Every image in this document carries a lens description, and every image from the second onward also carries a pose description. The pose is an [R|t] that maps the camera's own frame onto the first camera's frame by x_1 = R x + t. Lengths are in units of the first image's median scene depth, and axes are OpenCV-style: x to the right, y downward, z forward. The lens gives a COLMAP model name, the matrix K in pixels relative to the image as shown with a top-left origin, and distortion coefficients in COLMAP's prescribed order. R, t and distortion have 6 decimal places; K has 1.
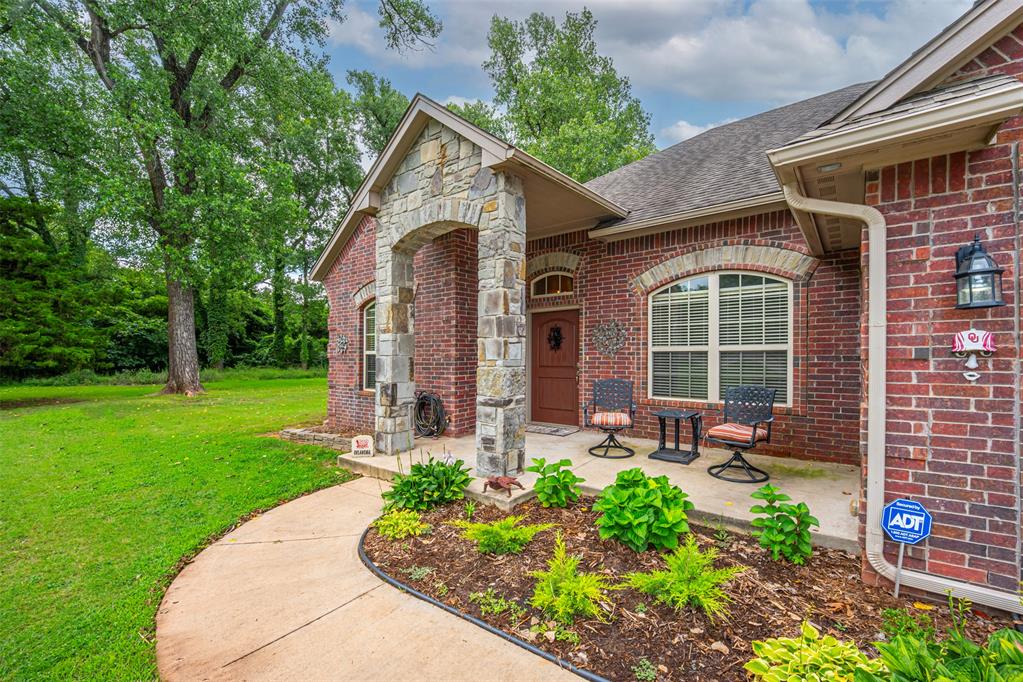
lens RADIAL K [[417.7, 0, 510.0], [0, 417.7, 359.9], [0, 0, 1]] dist [-0.002264, -0.000745]
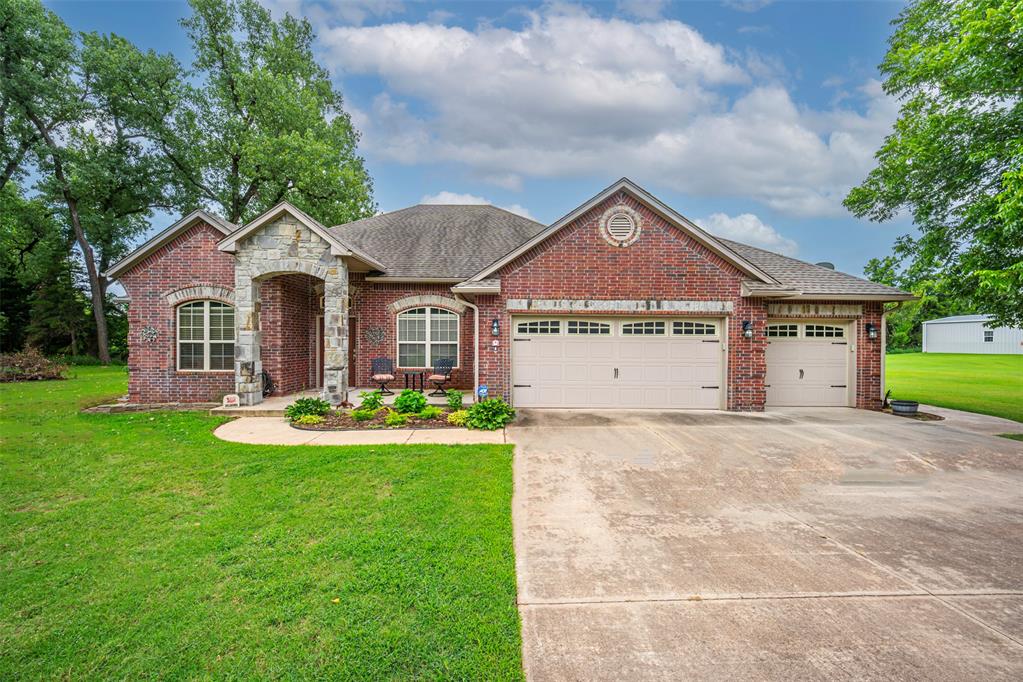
lens RADIAL K [[417.7, 0, 510.0], [0, 417.7, 359.9], [0, 0, 1]] dist [-0.002264, -0.000745]
pose [[0.765000, -0.015006, 0.643855, -0.557080], [-0.003429, 0.999619, 0.027372, 0.001386], [-0.644021, -0.023148, 0.764658, -0.886189]]
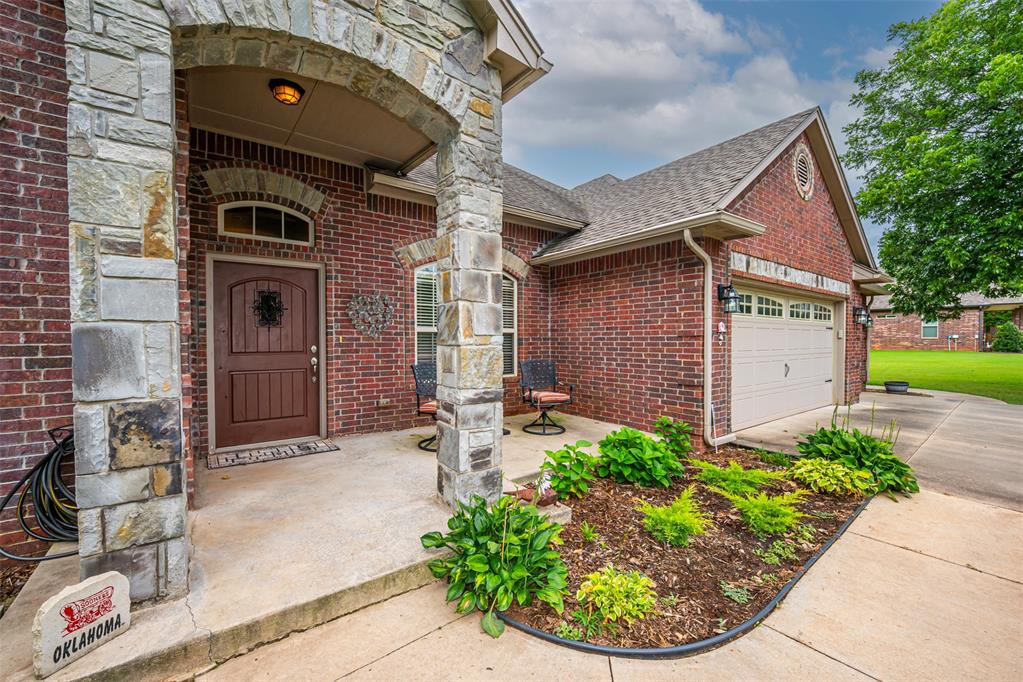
lens RADIAL K [[422.8, 0, 512.1], [0, 422.8, 358.5], [0, 0, 1]] dist [0.002486, -0.013876]
pose [[0.239468, -0.033154, 0.970338, -0.562275], [0.014076, 0.999430, 0.030674, 0.014122], [-0.970802, 0.006313, 0.239799, 0.626781]]
